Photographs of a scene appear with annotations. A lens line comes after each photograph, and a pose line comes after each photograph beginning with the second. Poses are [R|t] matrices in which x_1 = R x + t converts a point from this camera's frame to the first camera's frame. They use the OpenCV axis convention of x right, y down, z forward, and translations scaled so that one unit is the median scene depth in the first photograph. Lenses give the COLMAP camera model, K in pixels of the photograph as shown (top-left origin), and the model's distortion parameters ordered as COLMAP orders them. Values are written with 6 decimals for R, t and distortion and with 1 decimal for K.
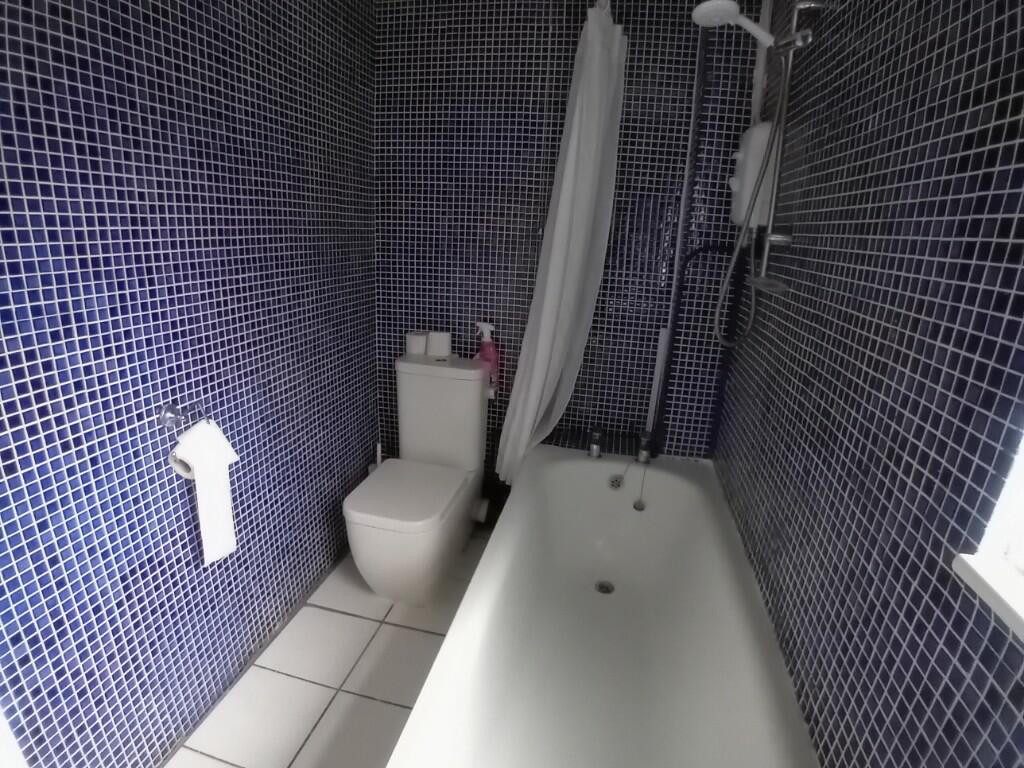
lens RADIAL K [[500.5, 0, 499.5], [0, 500.5, 389.1], [0, 0, 1]] dist [-0.140293, 0.031201]
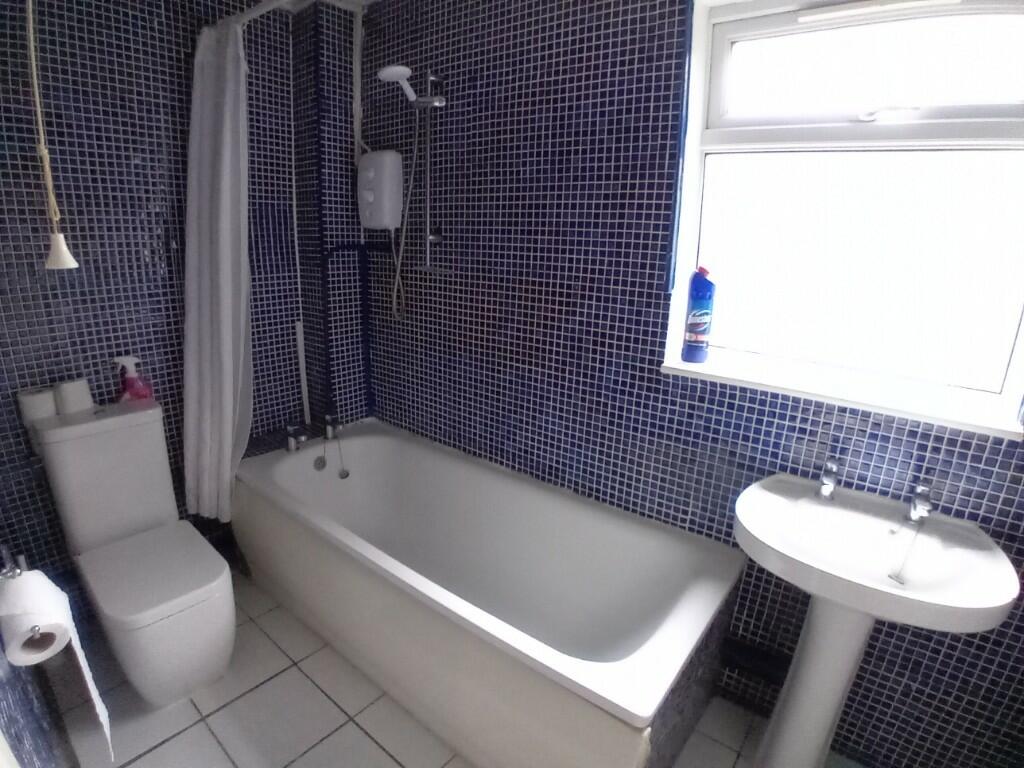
lens RADIAL K [[500.5, 0, 499.5], [0, 500.5, 389.1], [0, 0, 1]] dist [-0.140293, 0.031201]
pose [[0.465919, -0.279714, 0.839452, -0.435866], [0.265955, 0.949119, 0.168644, -0.045531], [-0.843912, 0.144682, 0.516604, 0.070792]]
